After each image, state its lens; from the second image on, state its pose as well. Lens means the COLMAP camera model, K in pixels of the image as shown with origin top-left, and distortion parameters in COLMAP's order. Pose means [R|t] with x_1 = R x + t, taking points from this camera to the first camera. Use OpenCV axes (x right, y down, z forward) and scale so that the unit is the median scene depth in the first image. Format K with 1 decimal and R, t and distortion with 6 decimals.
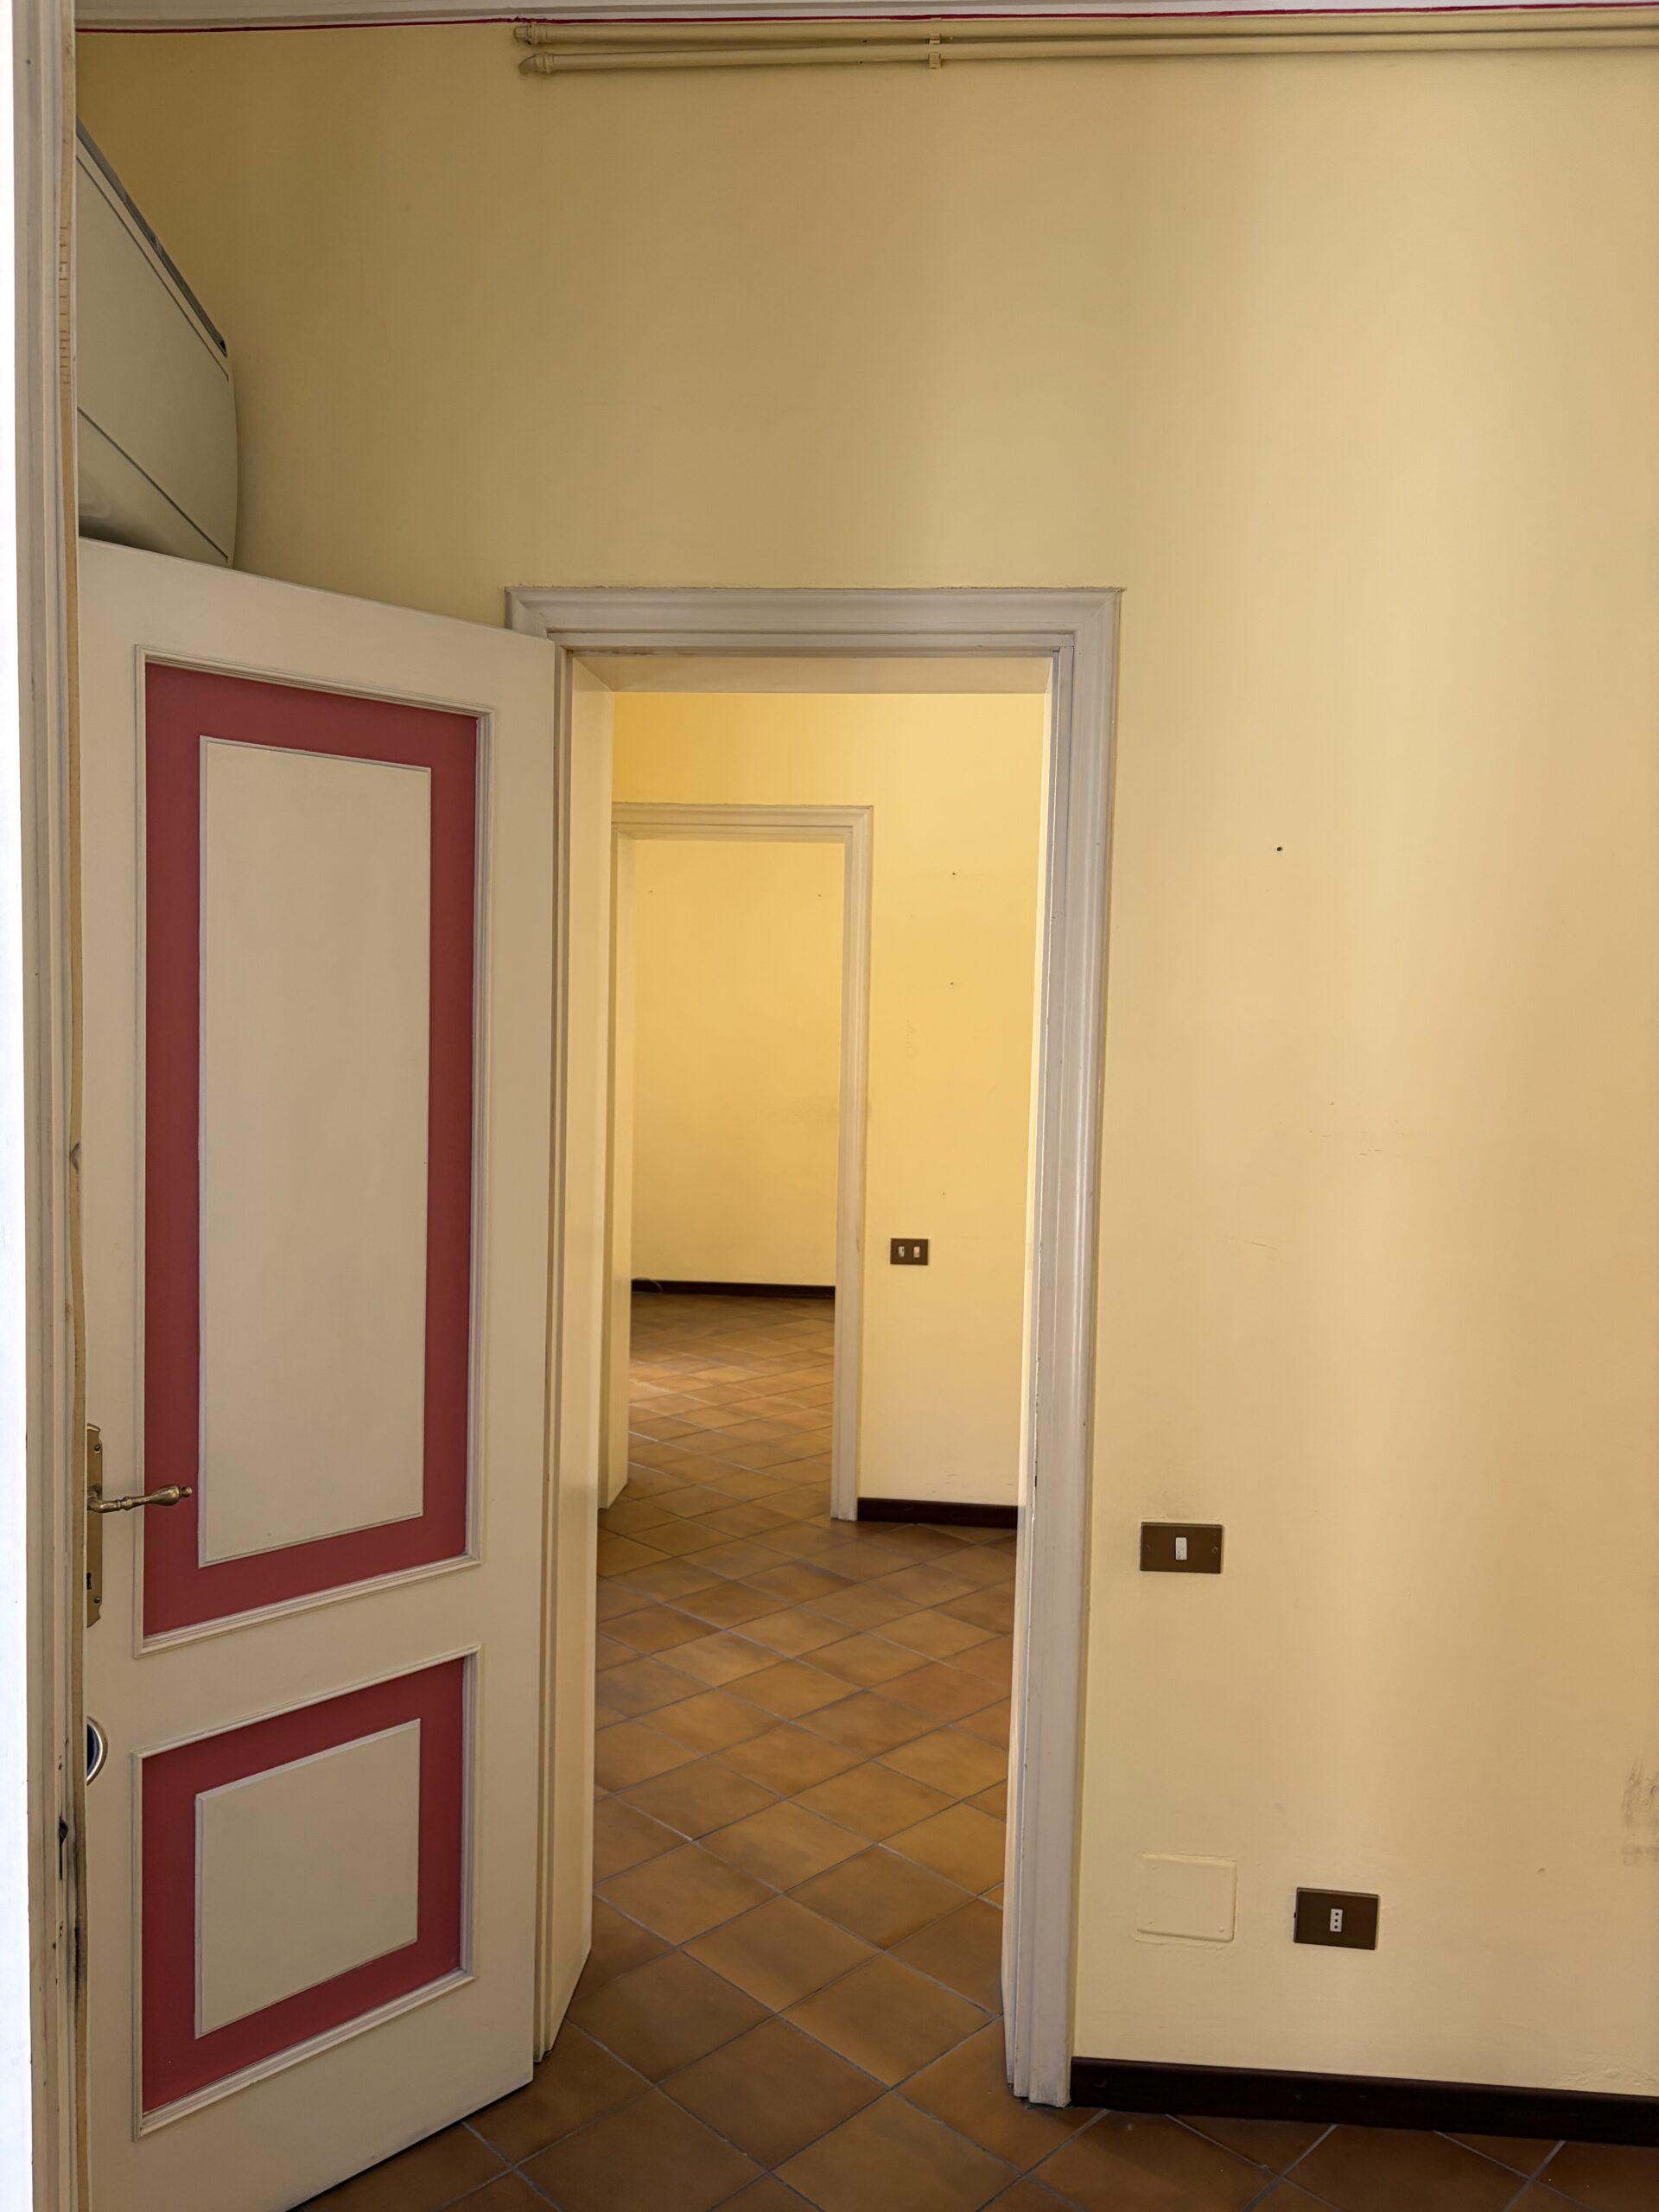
lens RADIAL K [[1654.1, 0, 810.3], [0, 1654.1, 1100.9], [0, 0, 1]] dist [0.013241, -0.014560]
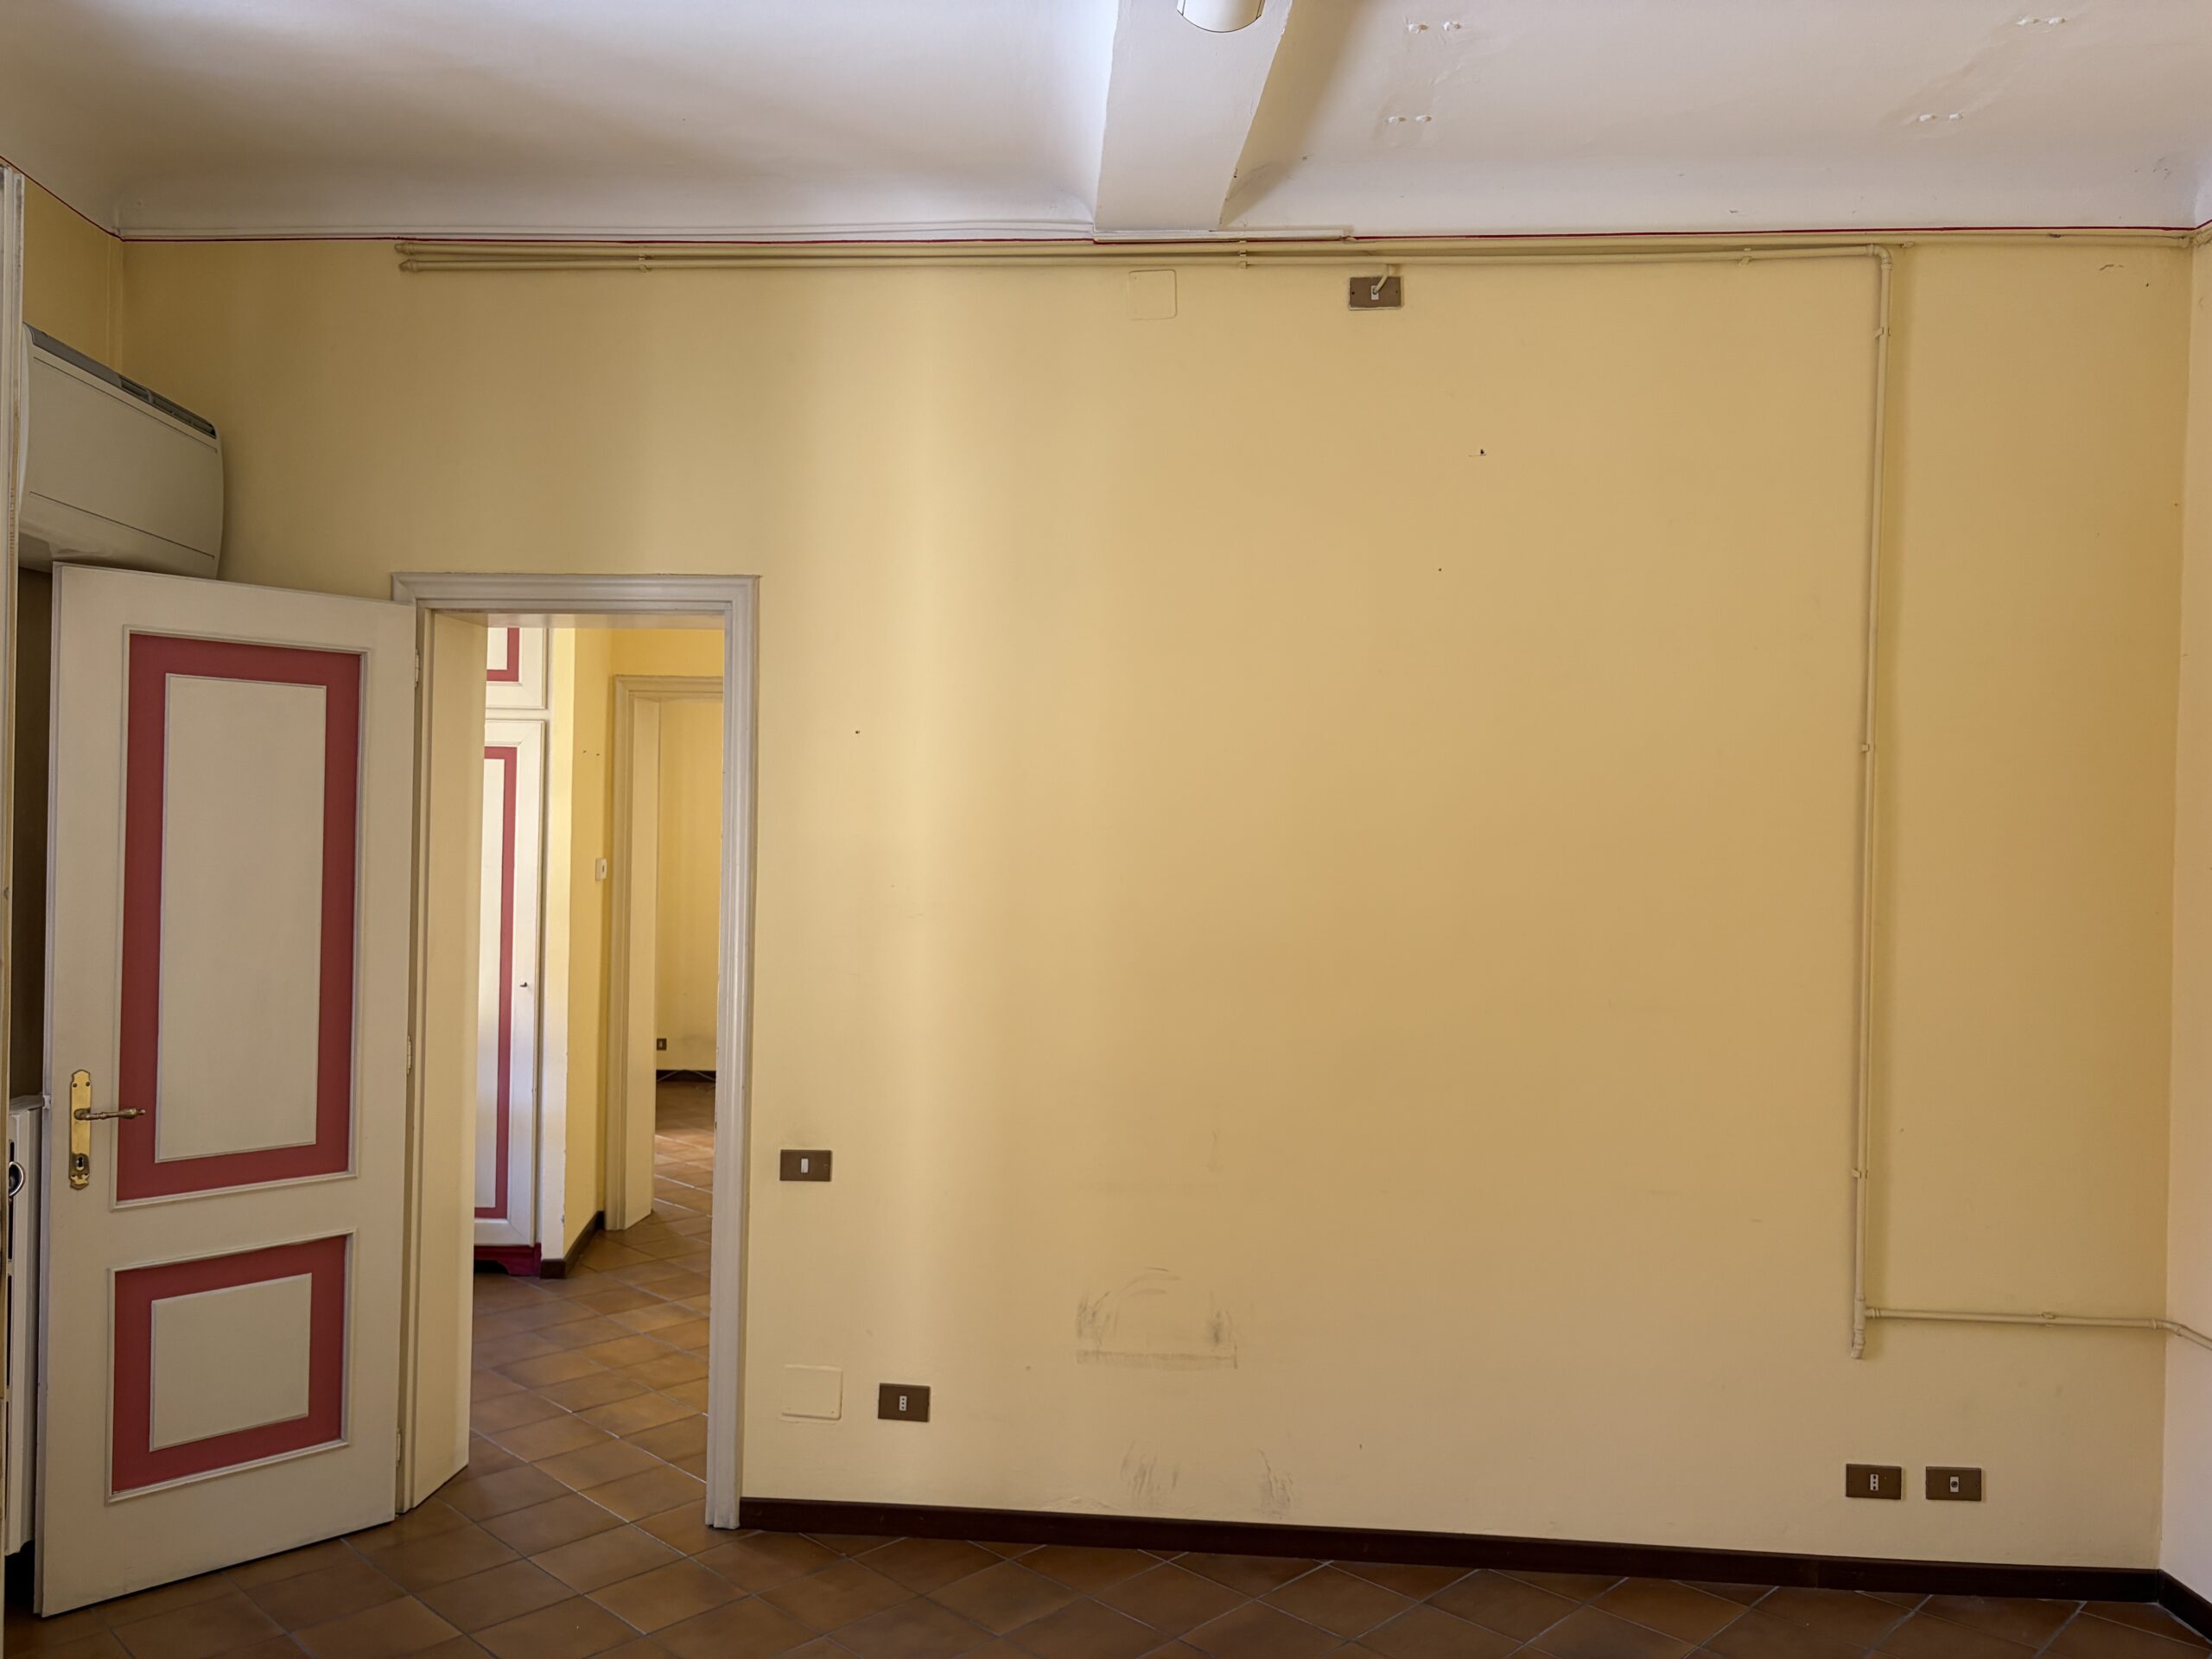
lens RADIAL K [[1654.1, 0, 1122.1], [0, 1654.1, 828.6], [0, 0, 1]] dist [0.013241, -0.014560]
pose [[0.999764, -0.003711, 0.021423, 0.283231], [0.005027, 0.998084, -0.061671, 0.025564], [-0.021153, 0.061764, 0.997867, -0.354831]]
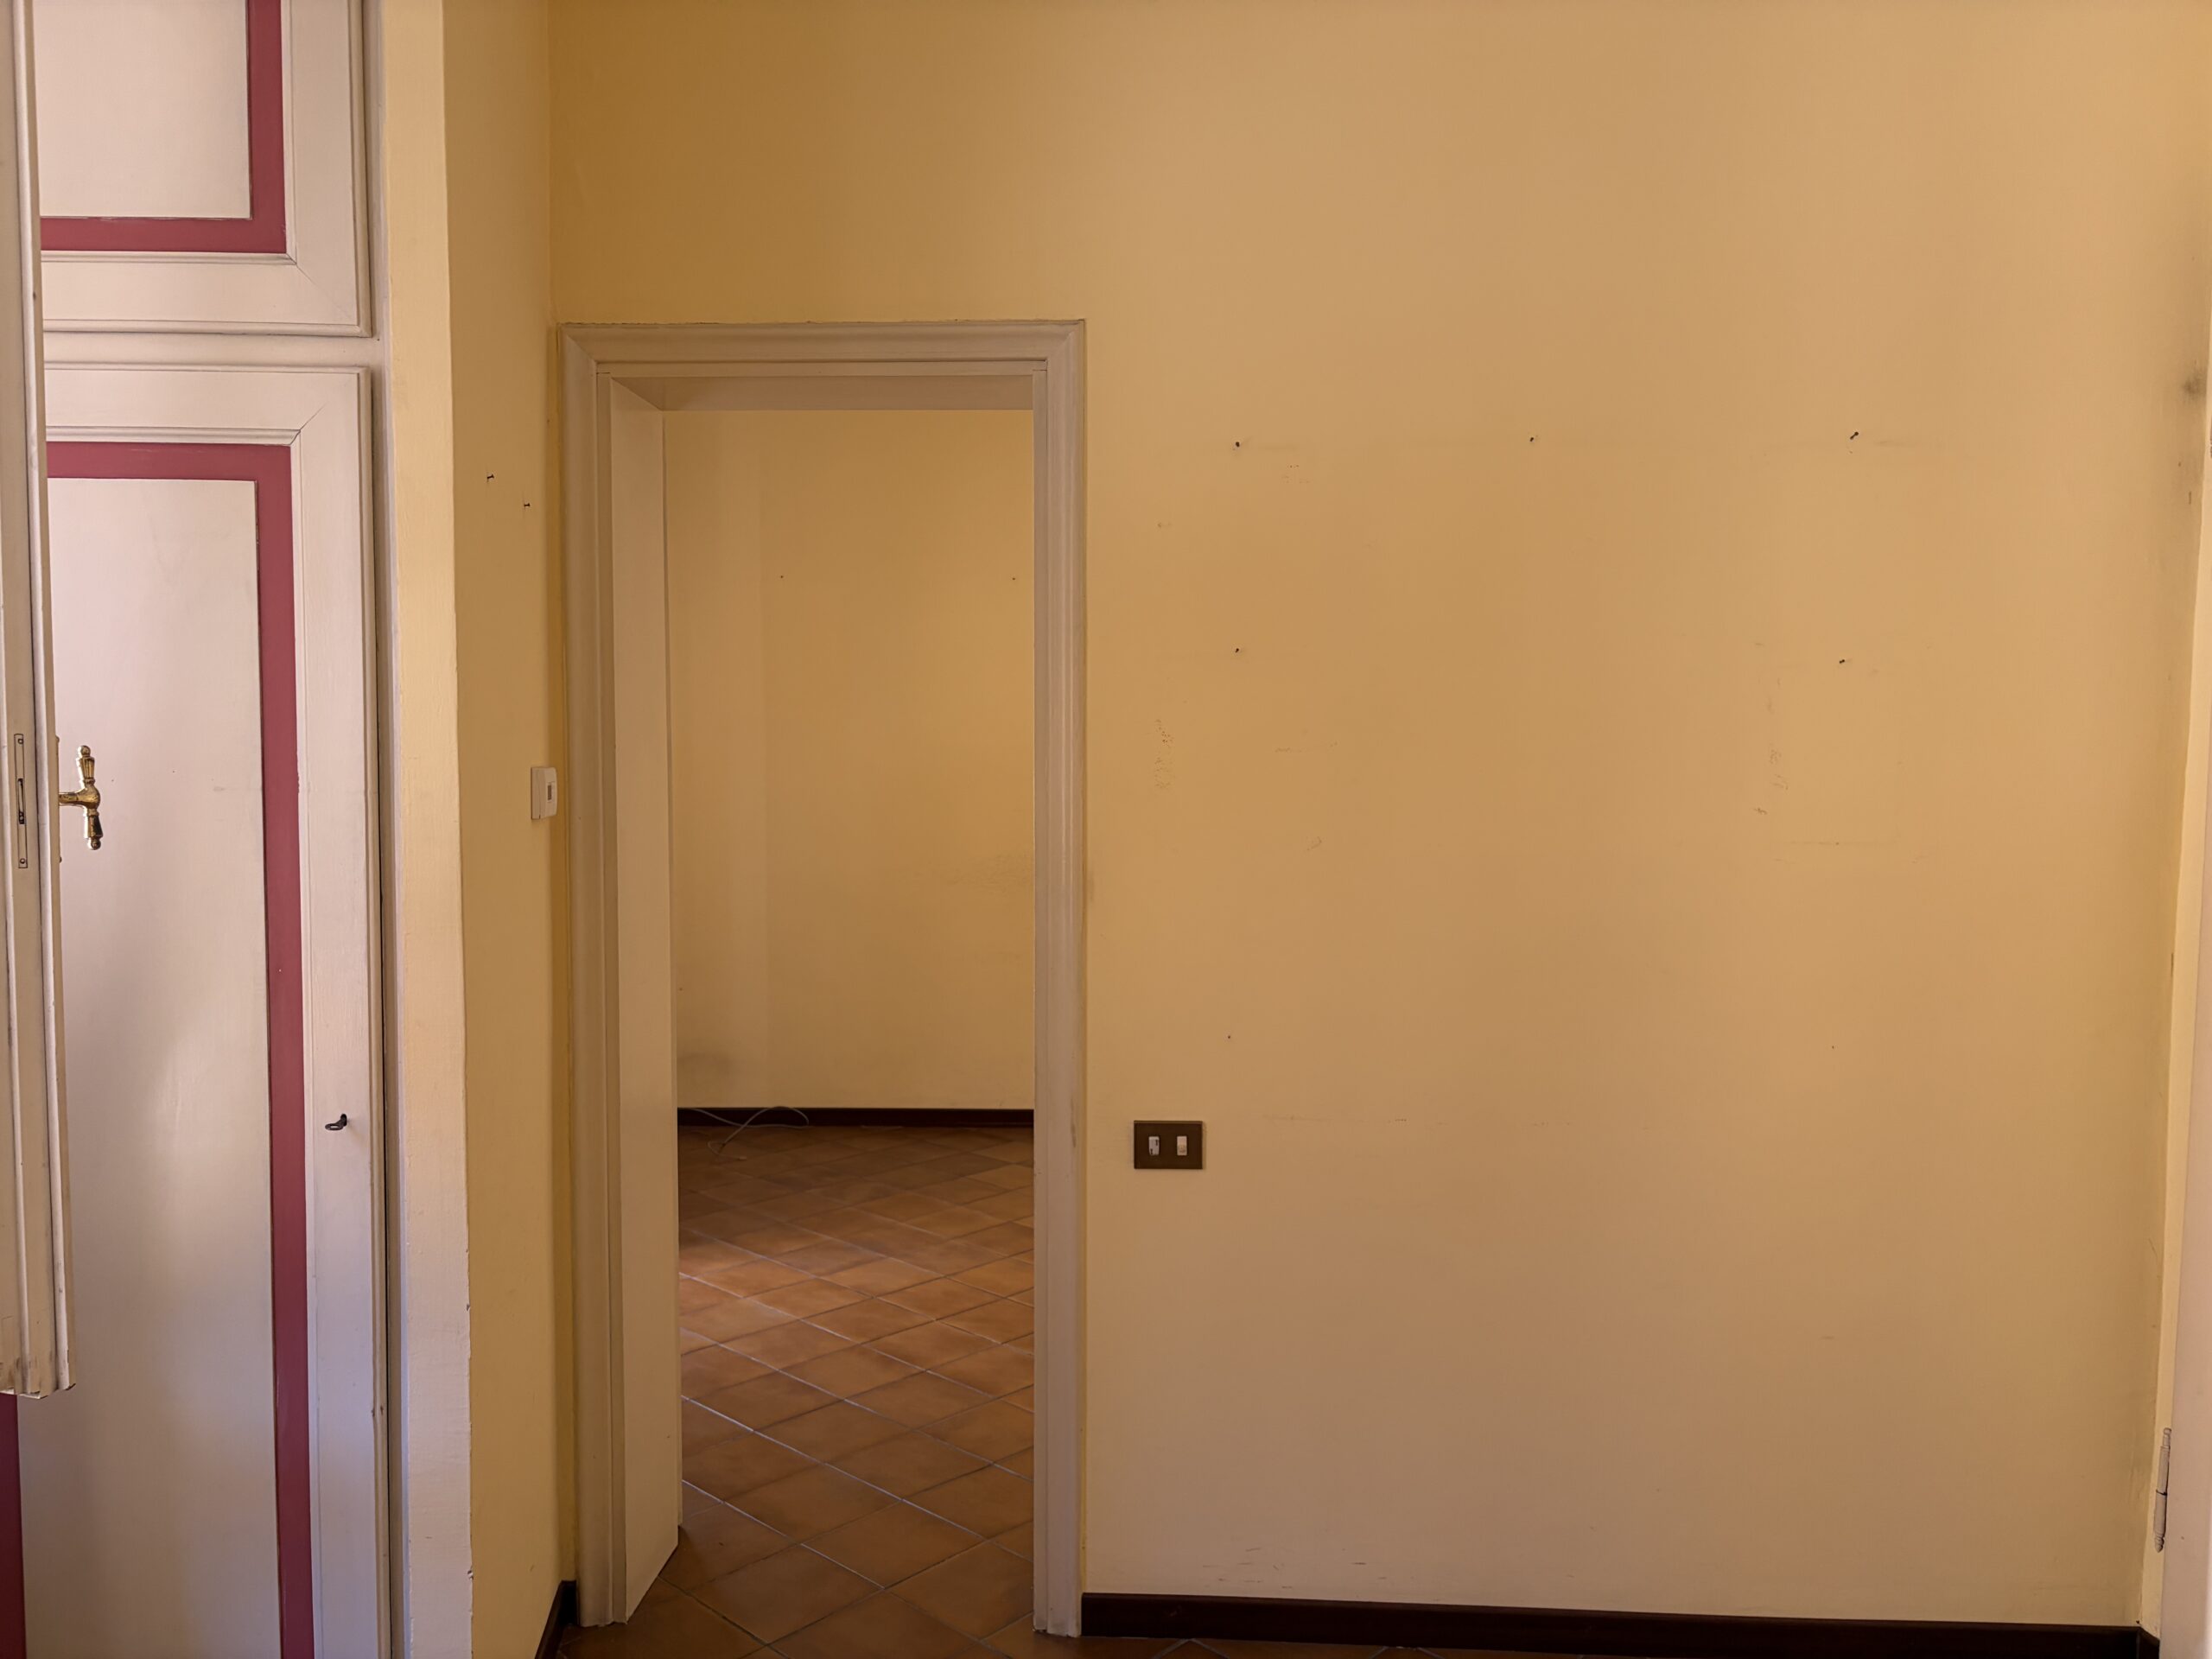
lens RADIAL K [[1654.1, 0, 1107.4], [0, 1654.1, 838.6], [0, 0, 1]] dist [0.013241, -0.014560]
pose [[0.998704, -0.019879, 0.046856, 0.019533], [0.020053, 0.999794, -0.003254, -0.009846], [-0.046782, 0.004190, 0.998896, 0.542859]]
